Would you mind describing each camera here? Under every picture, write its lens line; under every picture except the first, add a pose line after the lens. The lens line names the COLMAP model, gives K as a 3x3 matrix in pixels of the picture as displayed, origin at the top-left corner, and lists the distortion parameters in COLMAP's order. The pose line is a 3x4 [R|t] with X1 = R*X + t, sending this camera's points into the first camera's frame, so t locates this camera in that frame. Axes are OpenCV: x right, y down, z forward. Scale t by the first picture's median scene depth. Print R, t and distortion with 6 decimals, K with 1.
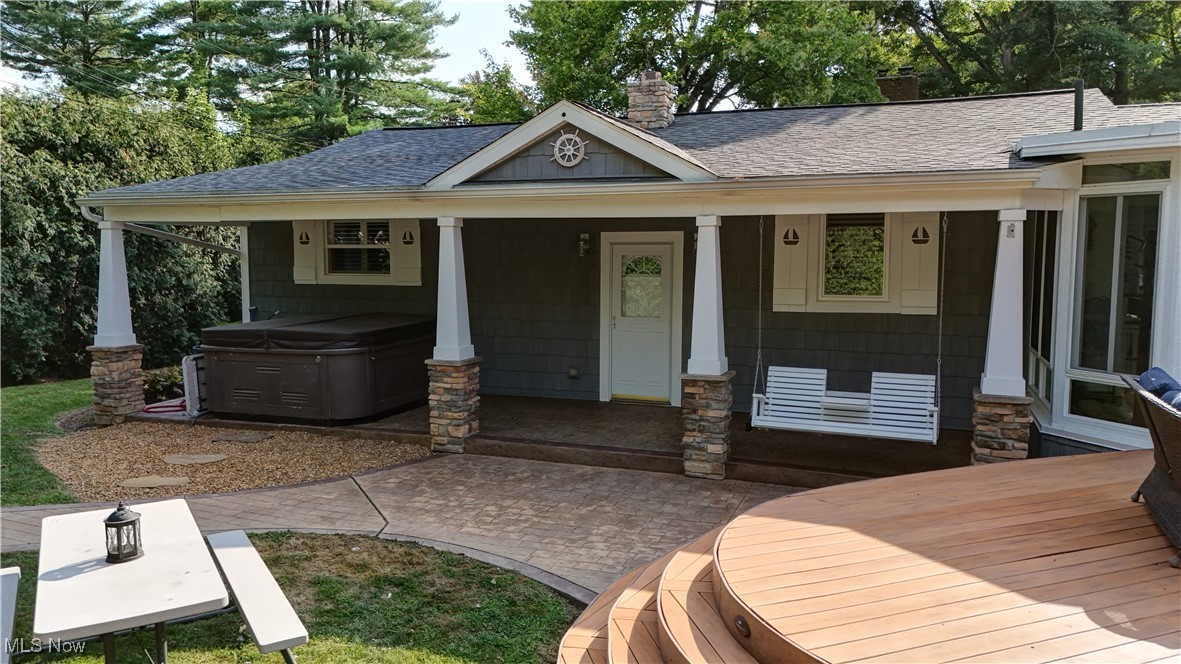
lens RADIAL K [[868.6, 0, 597.0], [0, 868.6, 333.6], [0, 0, 1]] dist [0.065329, -0.057954]
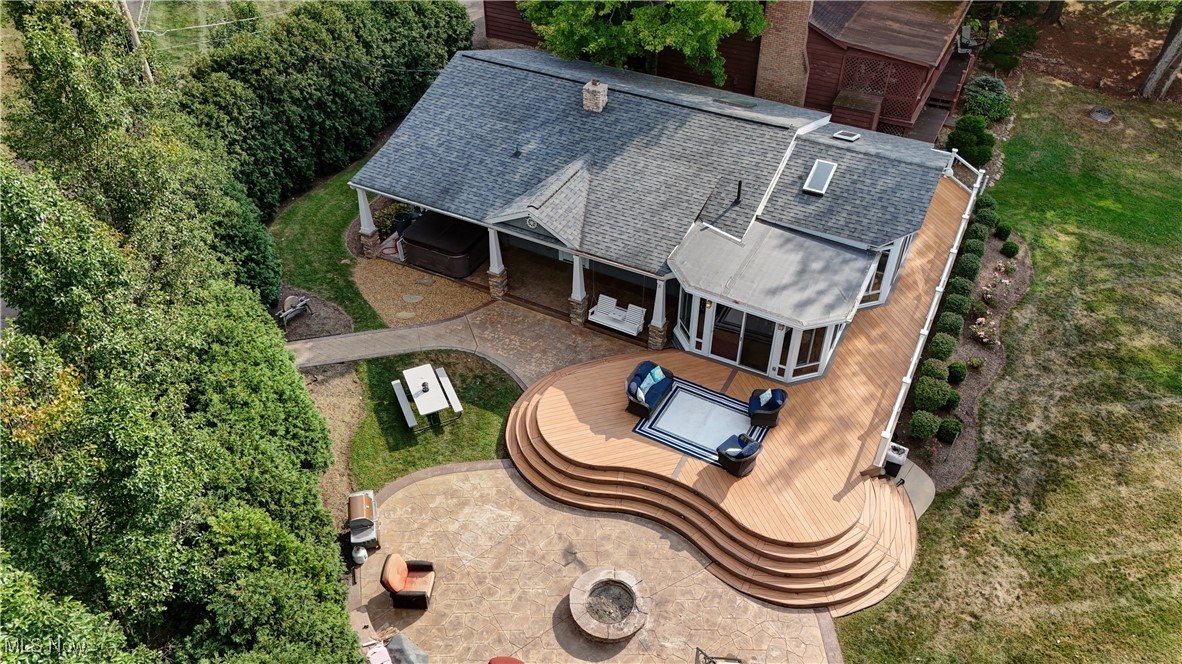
lens RADIAL K [[869.3, 0, 594.4], [0, 869.3, 330.9], [0, 0, 1]] dist [0.065329, -0.057954]
pose [[0.992910, 0.074426, -0.092683, 0.424404], [-0.008299, 0.821223, 0.570546, -1.420506], [0.118577, -0.565732, 0.816019, -1.365947]]
